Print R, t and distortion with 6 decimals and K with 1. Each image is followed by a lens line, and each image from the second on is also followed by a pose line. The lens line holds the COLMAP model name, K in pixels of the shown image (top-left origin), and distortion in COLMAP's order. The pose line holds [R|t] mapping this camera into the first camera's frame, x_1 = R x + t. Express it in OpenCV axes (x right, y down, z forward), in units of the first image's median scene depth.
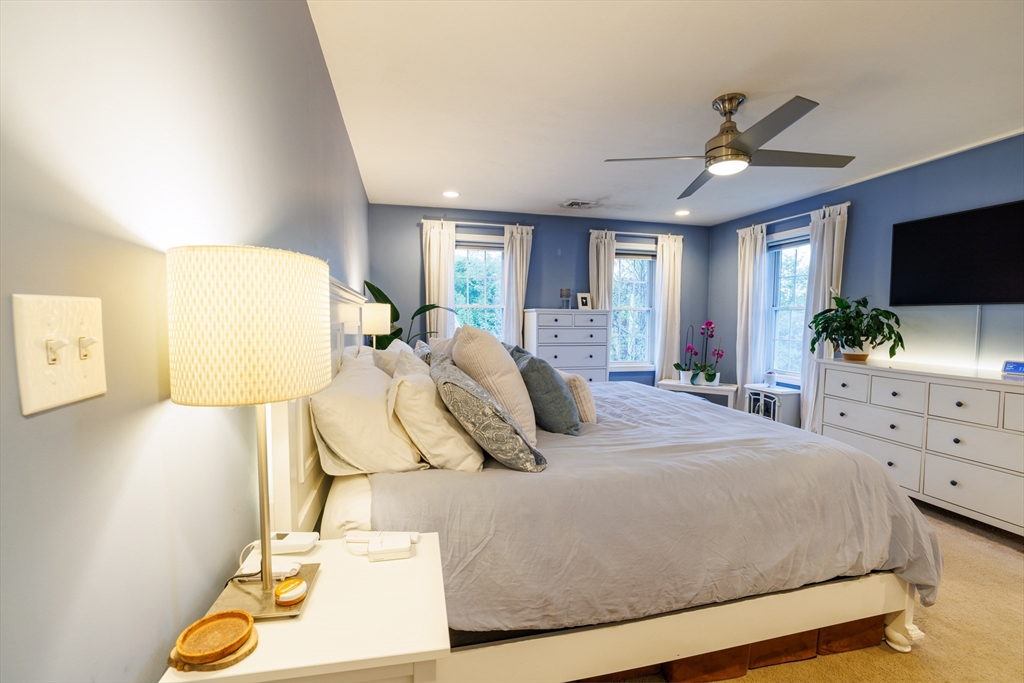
lens RADIAL K [[438.7, 0, 510.0], [0, 438.7, 344.5], [0, 0, 1]] dist [-0.046452, 0.016170]
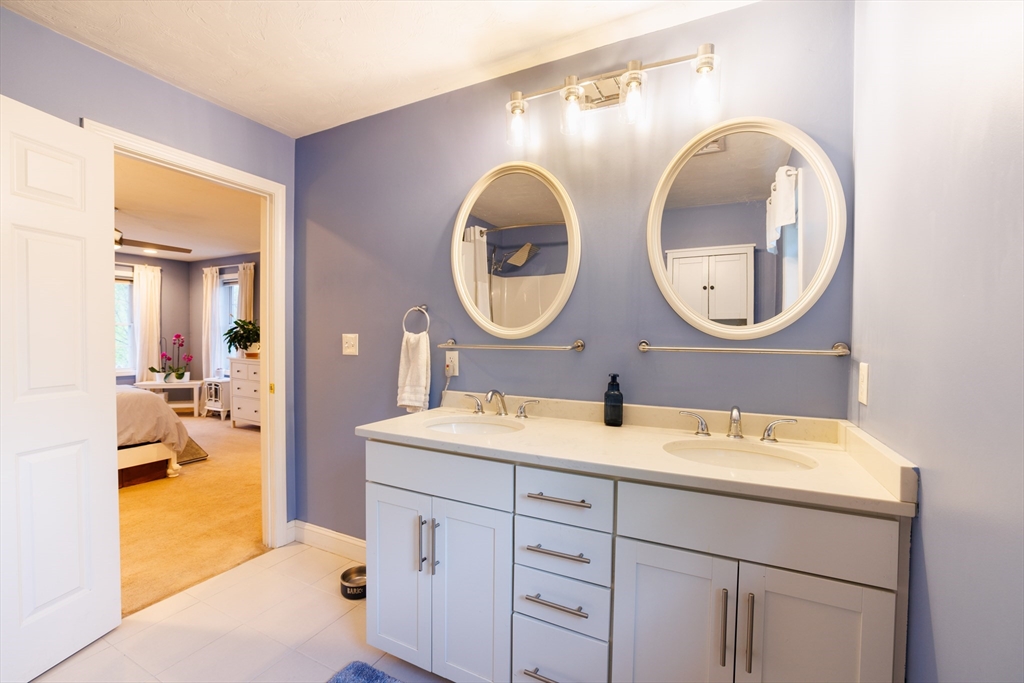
lens RADIAL K [[438.7, 0, 510.0], [0, 438.7, 344.5], [0, 0, 1]] dist [-0.046452, 0.016170]
pose [[0.652623, -0.020491, 0.757405, 0.124860], [0.041495, 0.999101, -0.008725, 0.032586], [-0.756545, 0.037123, 0.652887, -0.648528]]
